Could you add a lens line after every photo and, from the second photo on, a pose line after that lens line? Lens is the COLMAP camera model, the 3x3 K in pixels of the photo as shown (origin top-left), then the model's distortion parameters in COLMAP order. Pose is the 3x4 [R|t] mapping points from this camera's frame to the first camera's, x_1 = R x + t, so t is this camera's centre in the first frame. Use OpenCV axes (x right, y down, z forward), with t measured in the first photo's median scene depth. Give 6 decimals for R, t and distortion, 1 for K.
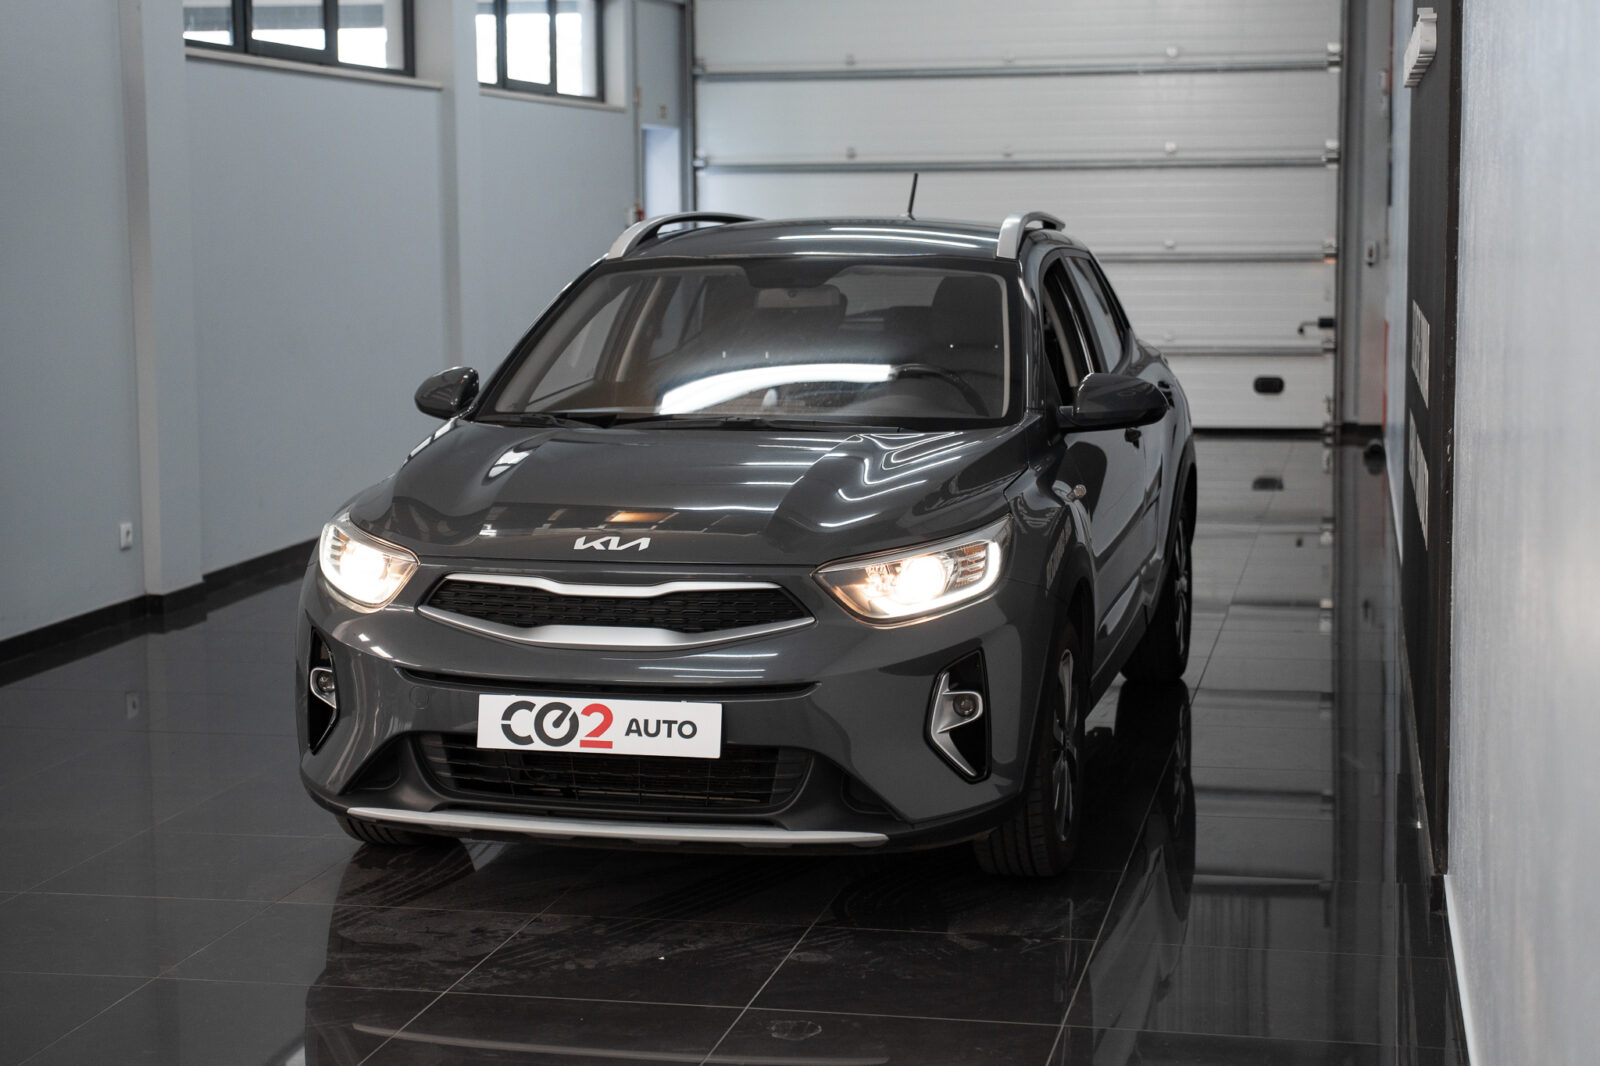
lens RADIAL K [[2897.6, 0, 756.4], [0, 2897.6, 482.2], [0, 0, 1]] dist [0.028561, 0.000000]
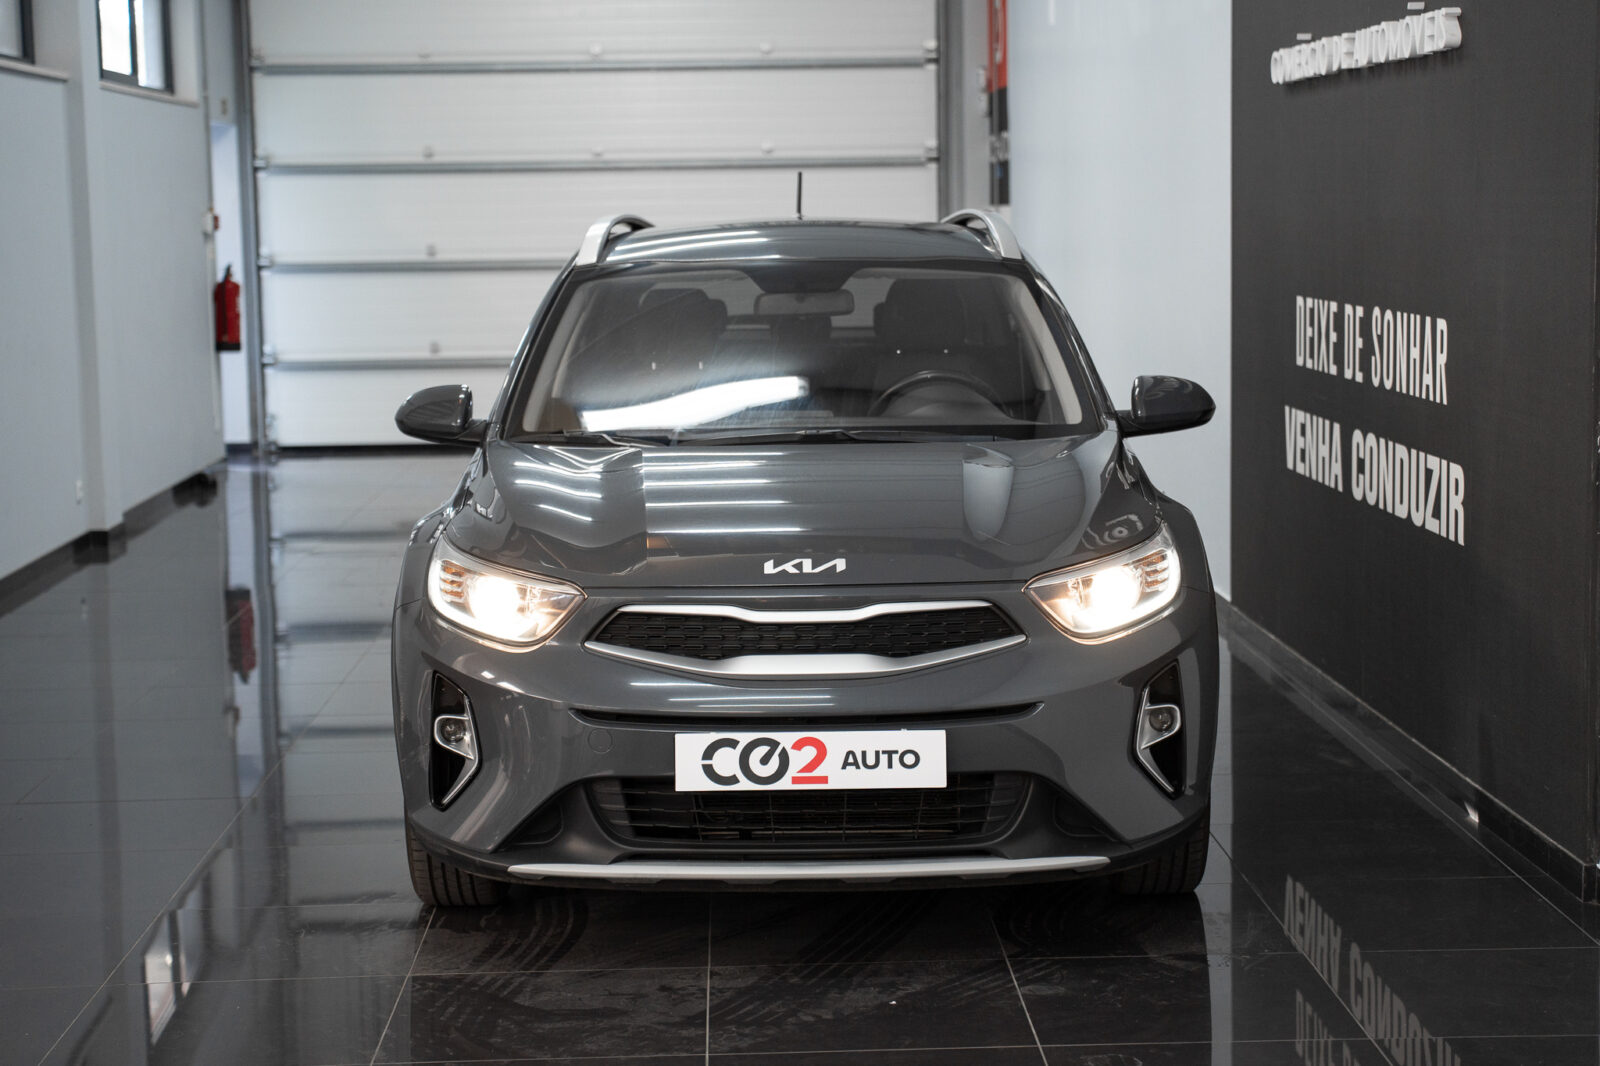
lens RADIAL K [[3038.0, 0, 787.9], [0, 3038.0, 557.4], [0, 0, 1]] dist [0.076485, 0.000000]
pose [[0.964286, -0.036434, 0.262347, -0.312489], [0.031640, 0.999247, 0.022474, -0.003855], [-0.262968, -0.013371, 0.964712, 0.053367]]
